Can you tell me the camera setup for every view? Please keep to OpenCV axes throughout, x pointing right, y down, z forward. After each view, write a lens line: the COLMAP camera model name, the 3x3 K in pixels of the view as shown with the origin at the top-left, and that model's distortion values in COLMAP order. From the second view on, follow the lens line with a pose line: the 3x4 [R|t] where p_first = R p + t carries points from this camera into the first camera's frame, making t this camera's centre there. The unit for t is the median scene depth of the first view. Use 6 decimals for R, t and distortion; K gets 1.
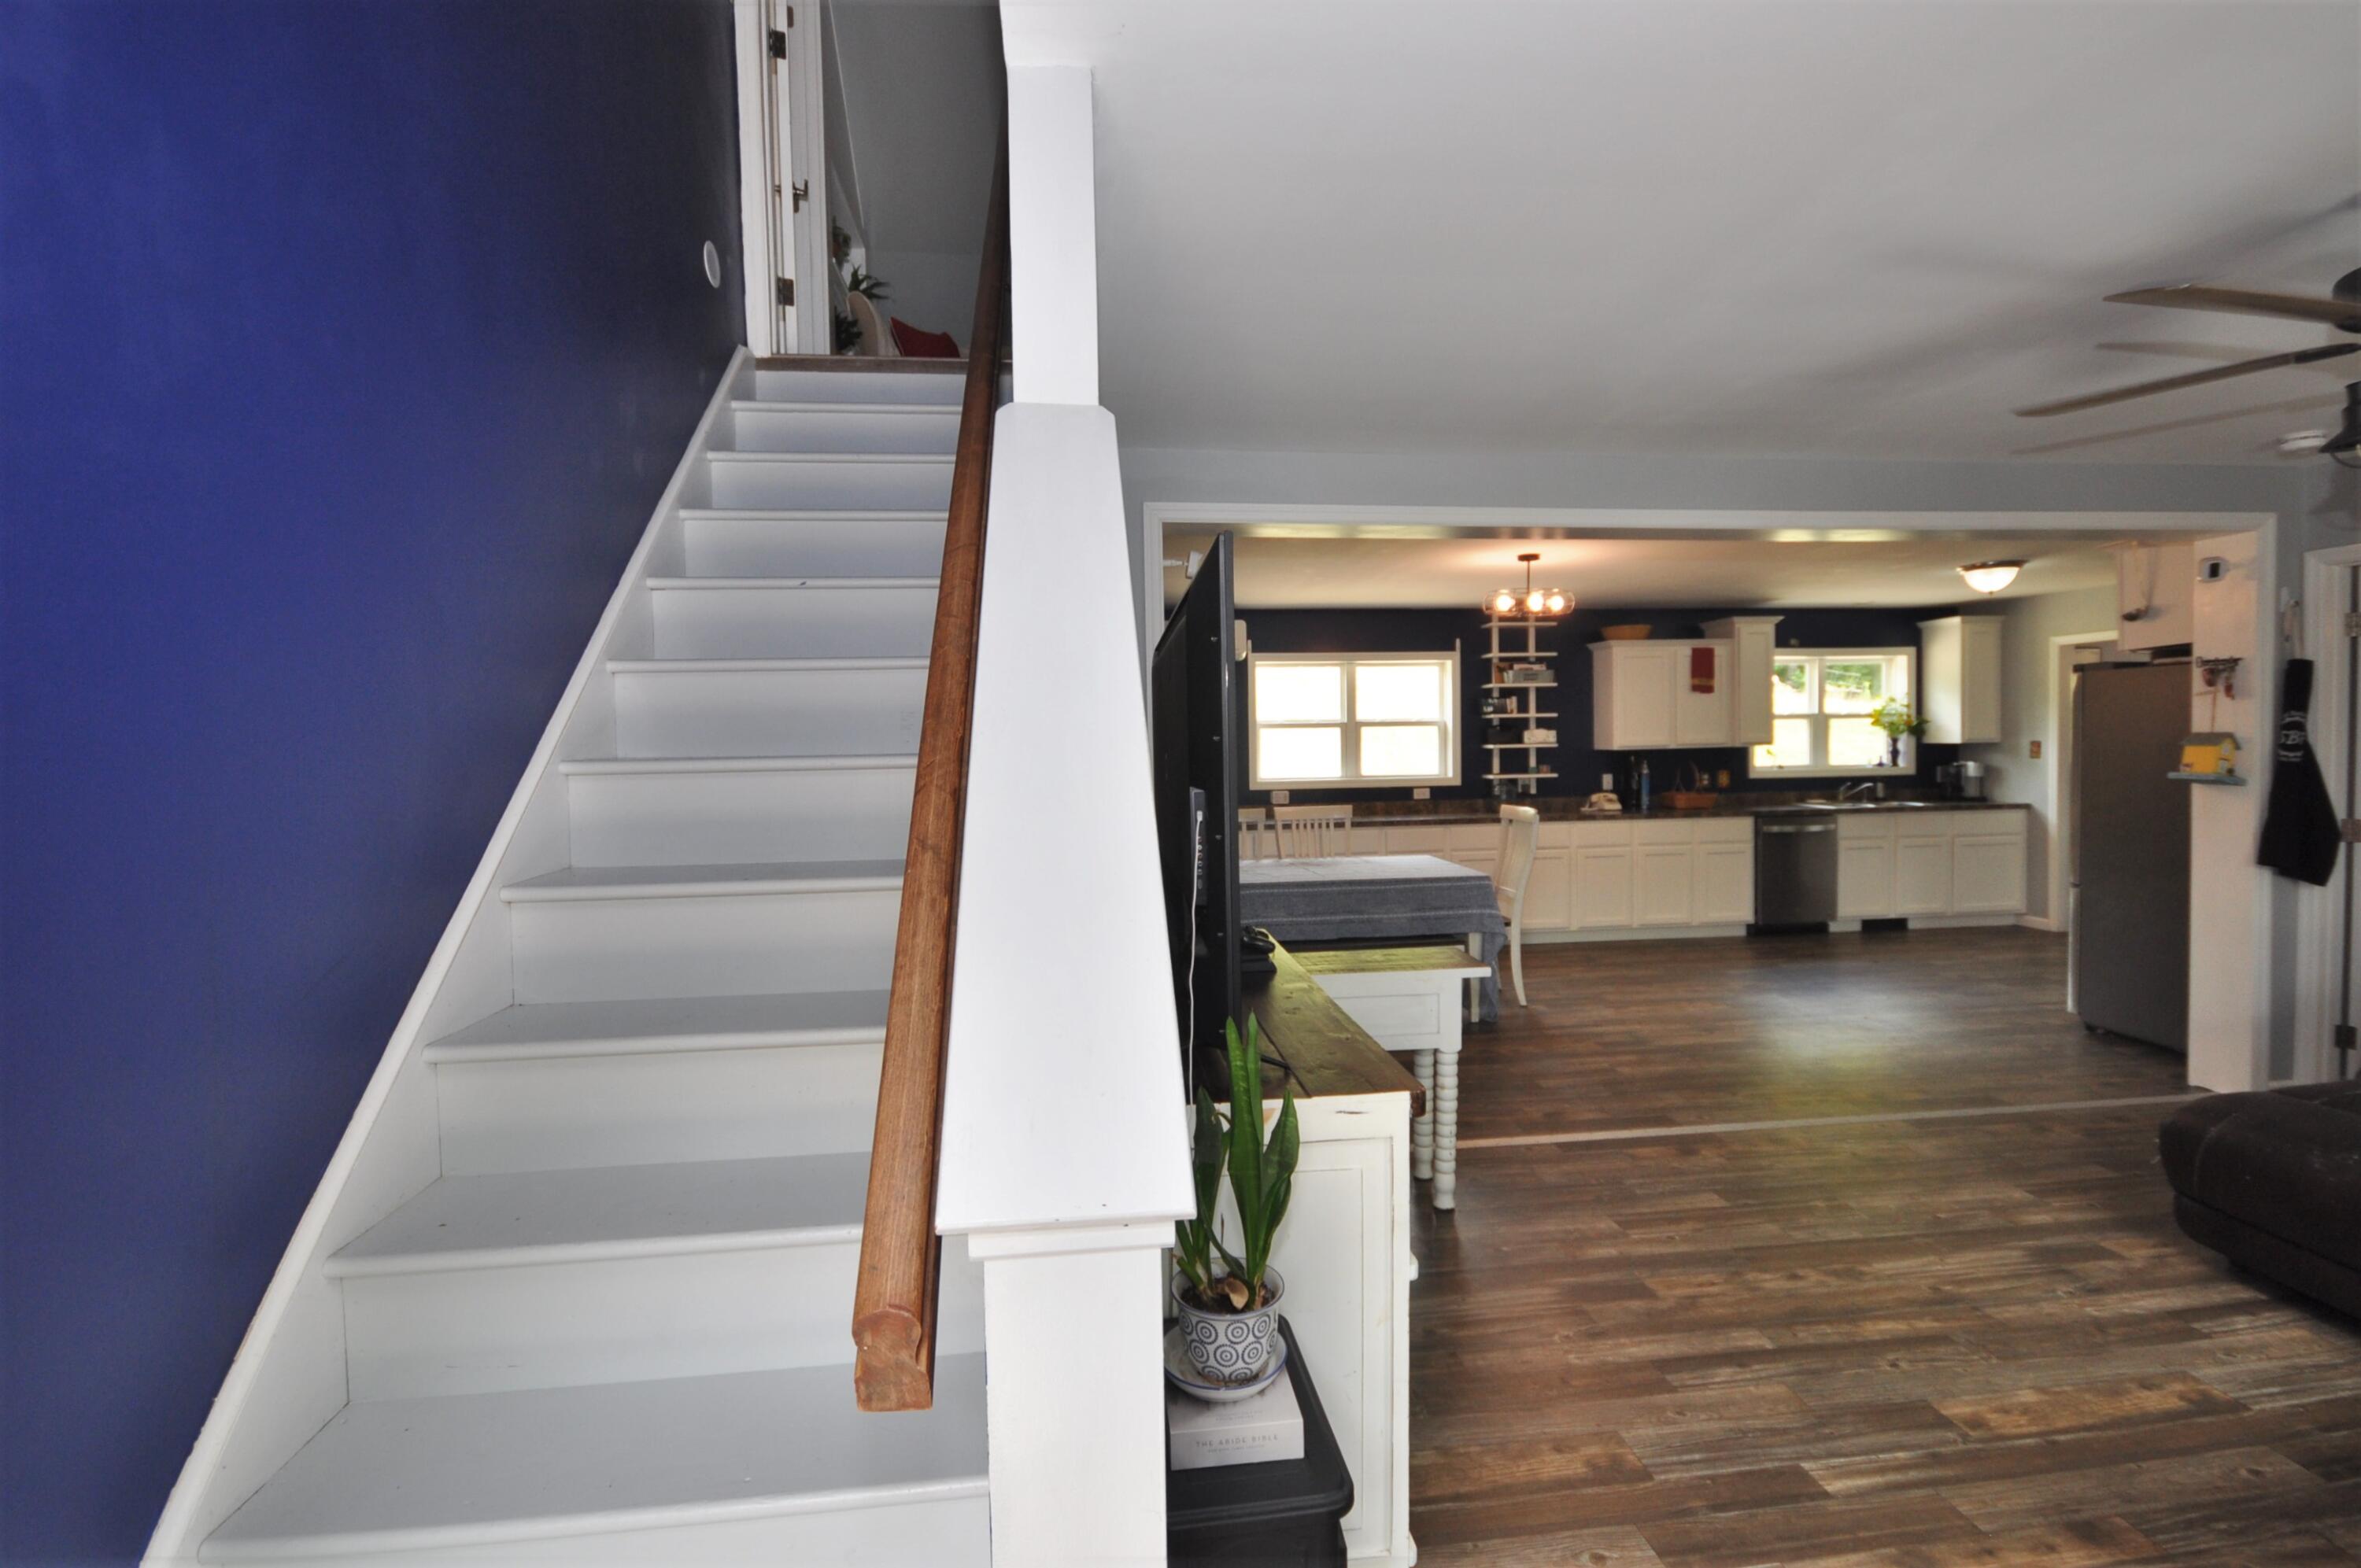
lens RADIAL K [[1034.5, 0, 1180.5], [0, 1034.5, 781.8], [0, 0, 1]] dist [0.011743, -0.012210]
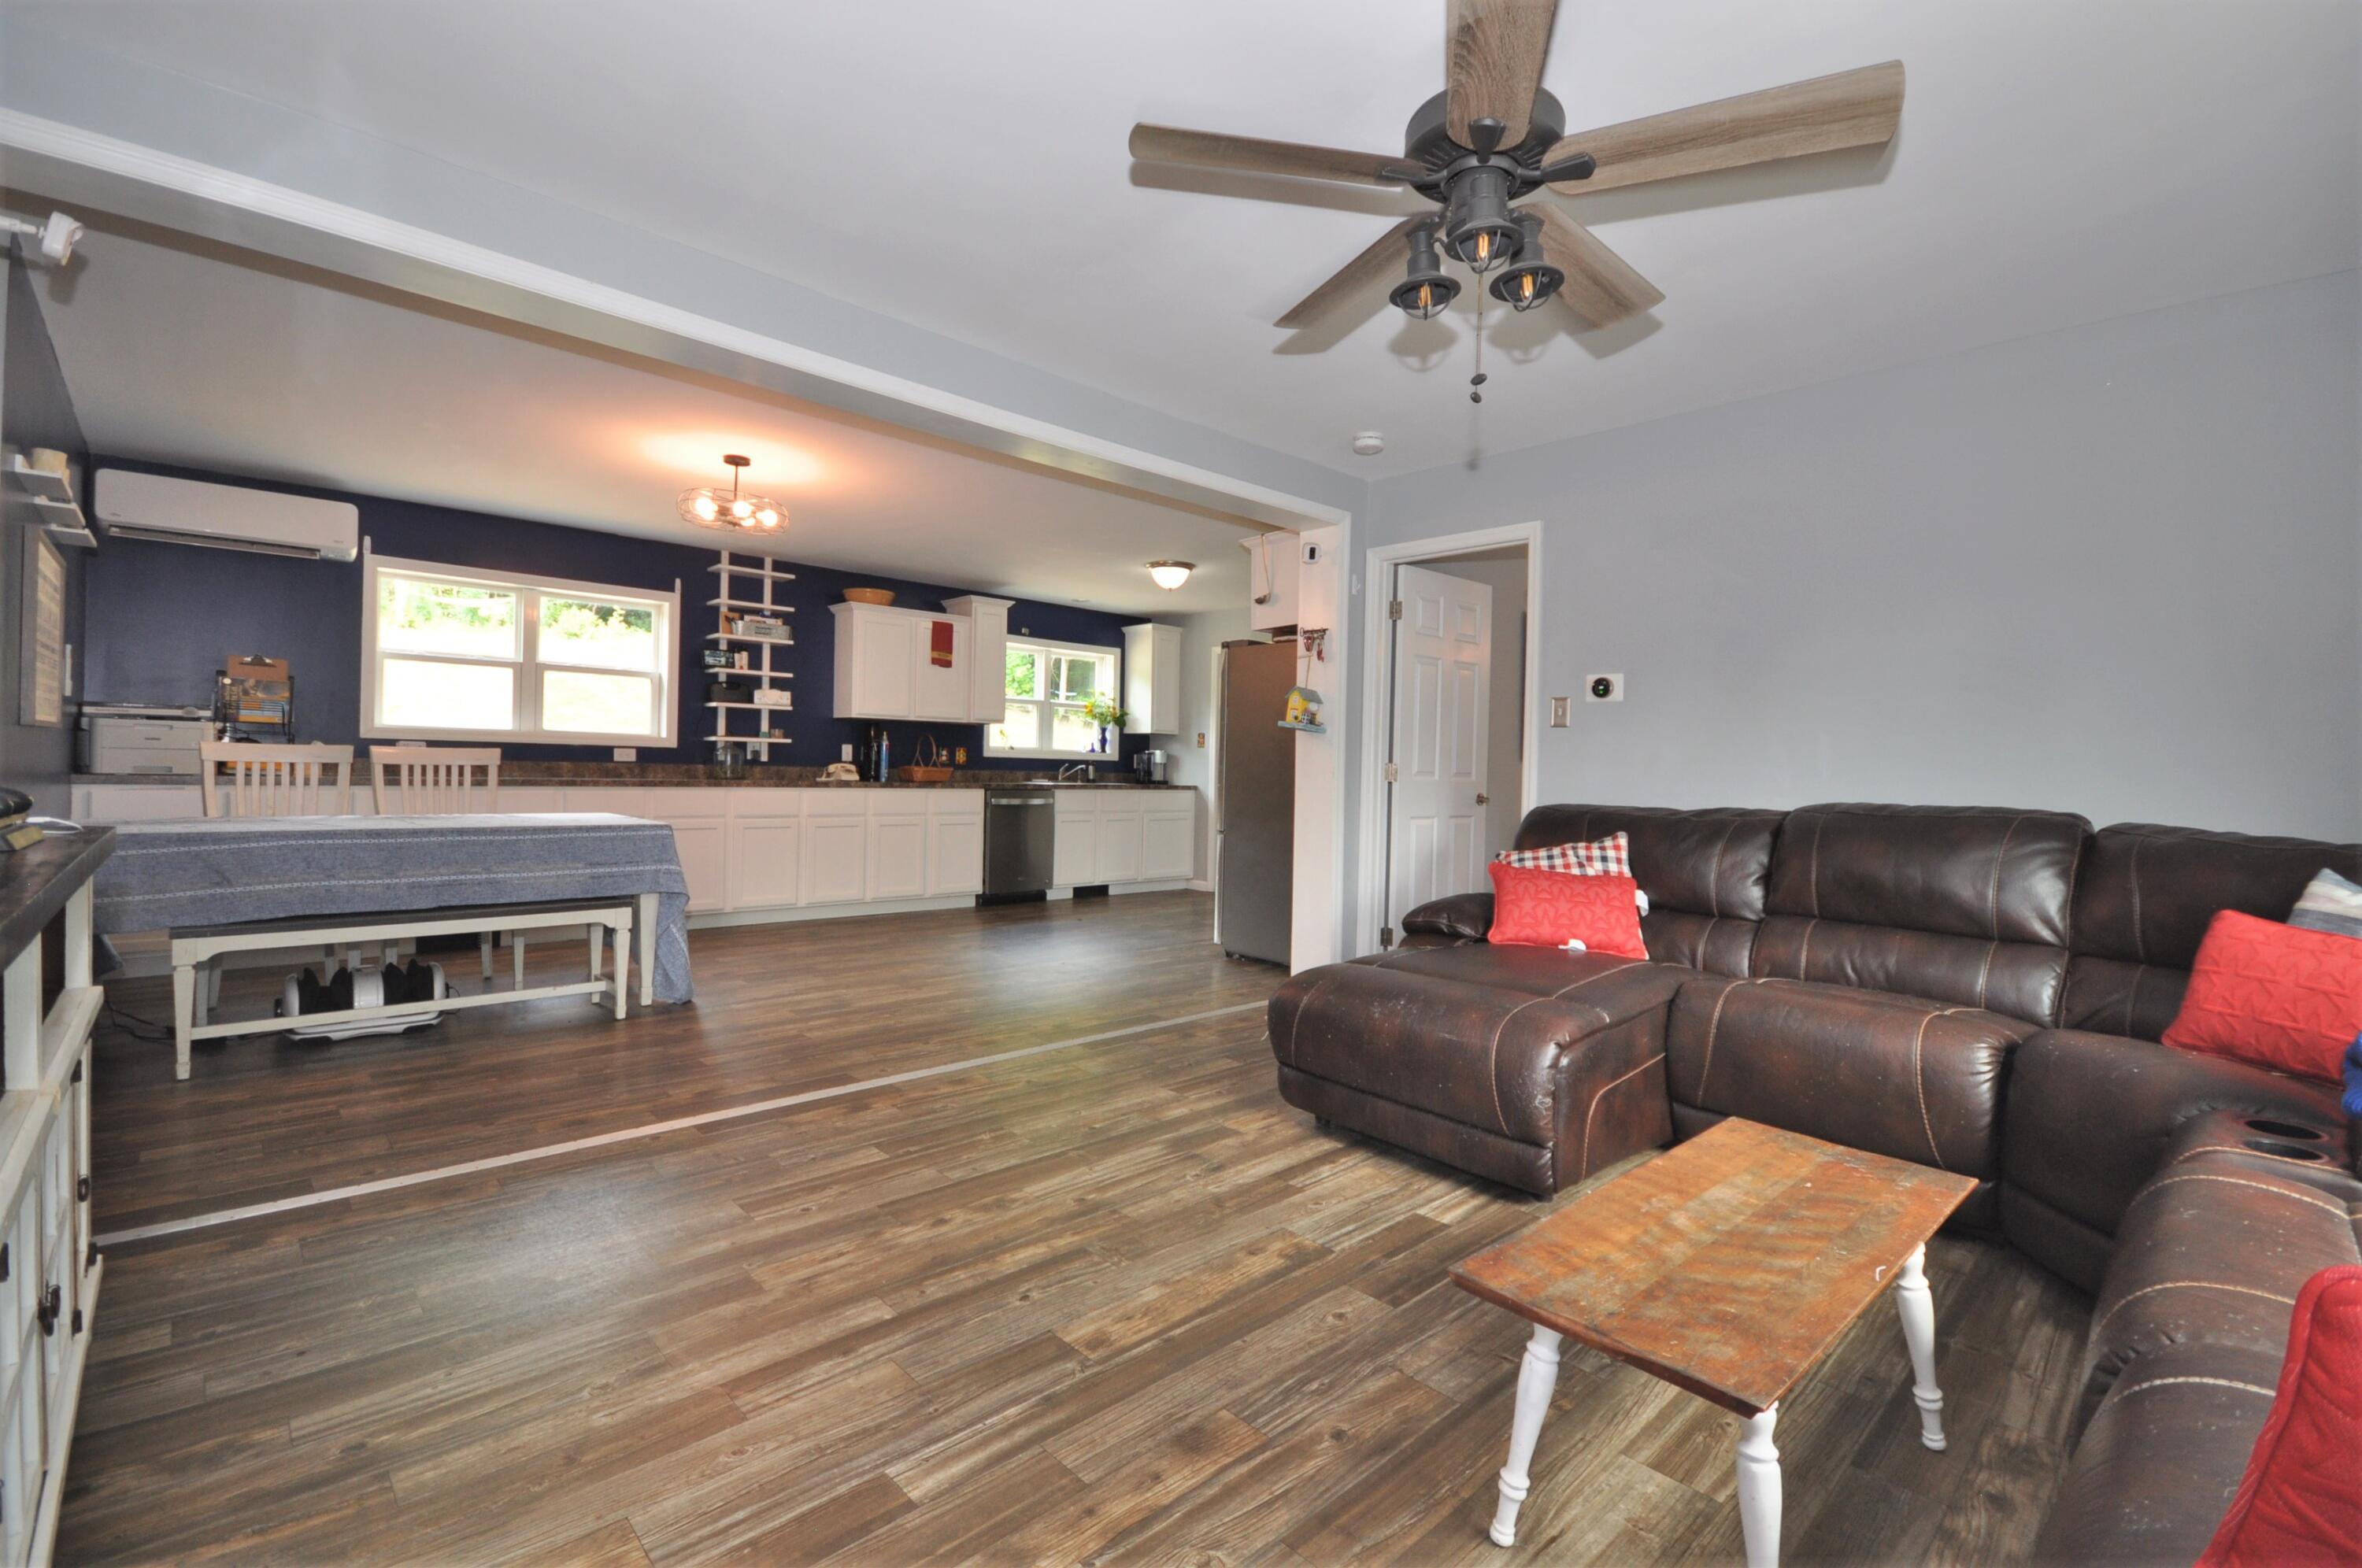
lens RADIAL K [[1035.0, 0, 1164.0], [0, 1035.0, 787.8], [0, 0, 1]] dist [0.011743, -0.012210]
pose [[0.799257, 0.027025, 0.600382, 0.139307], [-0.015729, 0.999587, -0.024055, 0.089439], [-0.600784, 0.009783, 0.799352, 0.136414]]
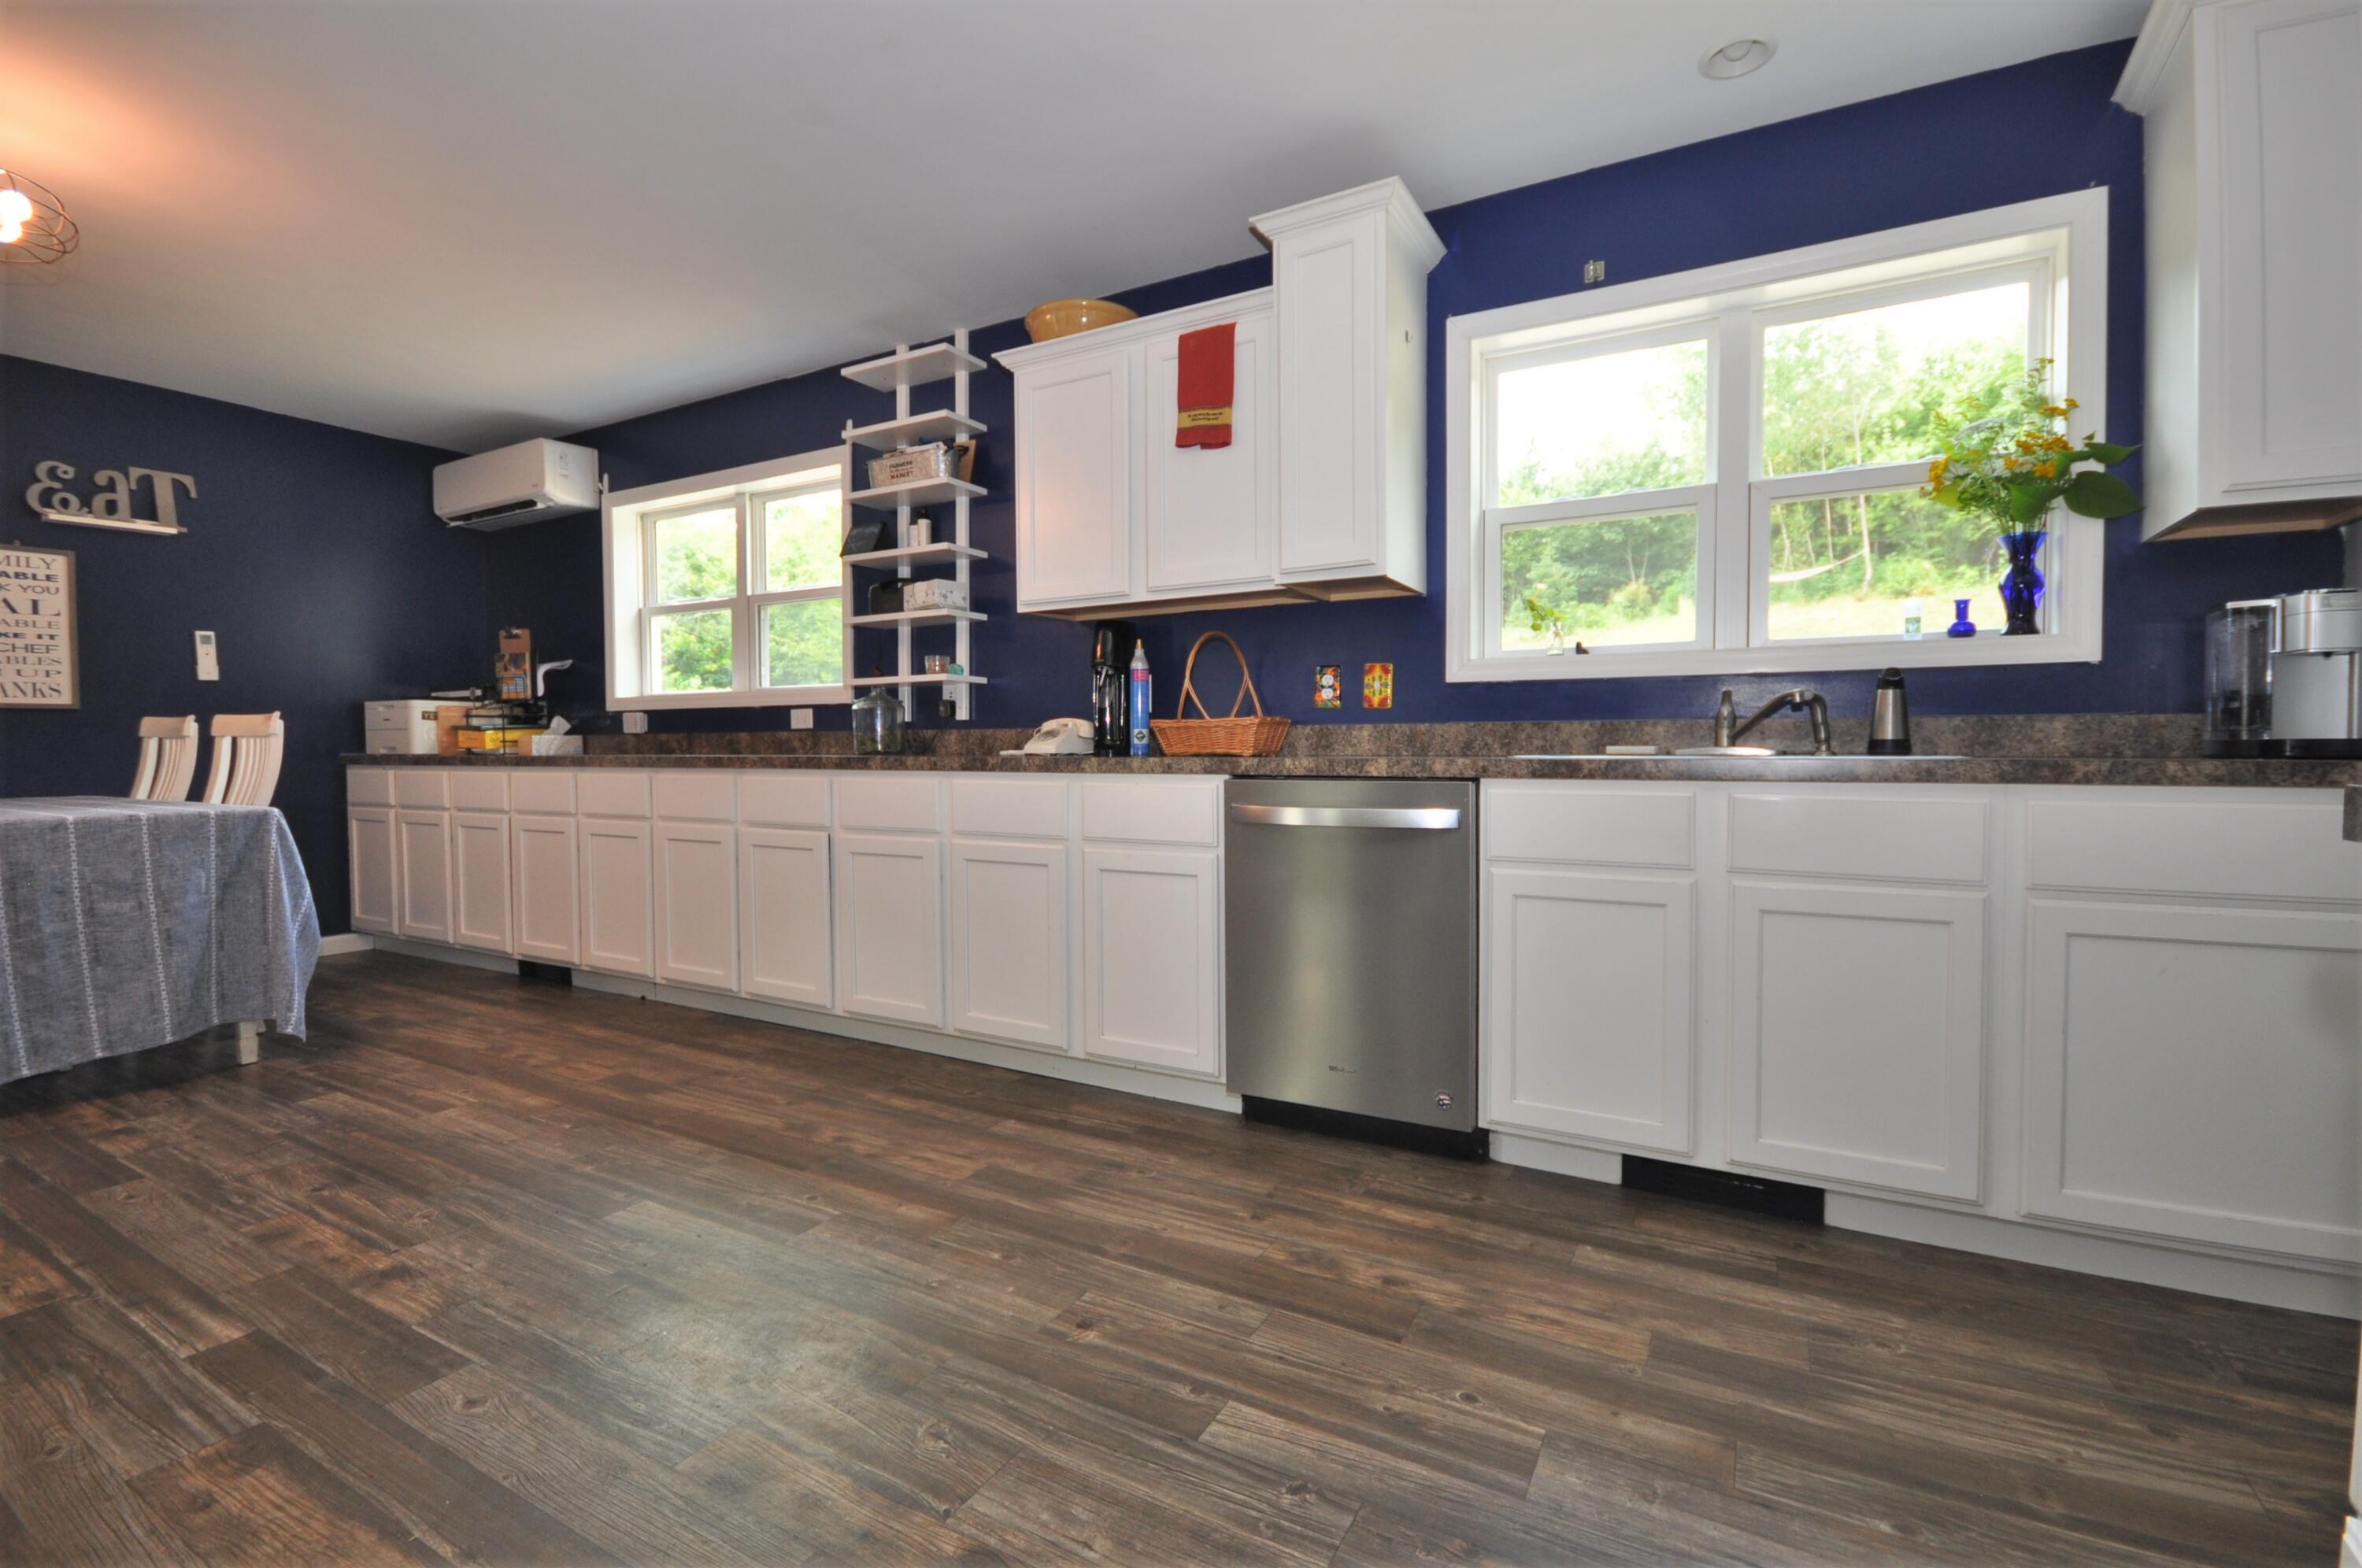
lens RADIAL K [[1035.0, 0, 1171.1], [0, 1035.0, 767.1], [0, 0, 1]] dist [0.011743, -0.012210]
pose [[0.814769, 0.028599, -0.579080, 1.219740], [-0.032875, 0.999455, 0.003104, 0.050518], [0.578853, 0.016508, 0.815265, 1.180435]]
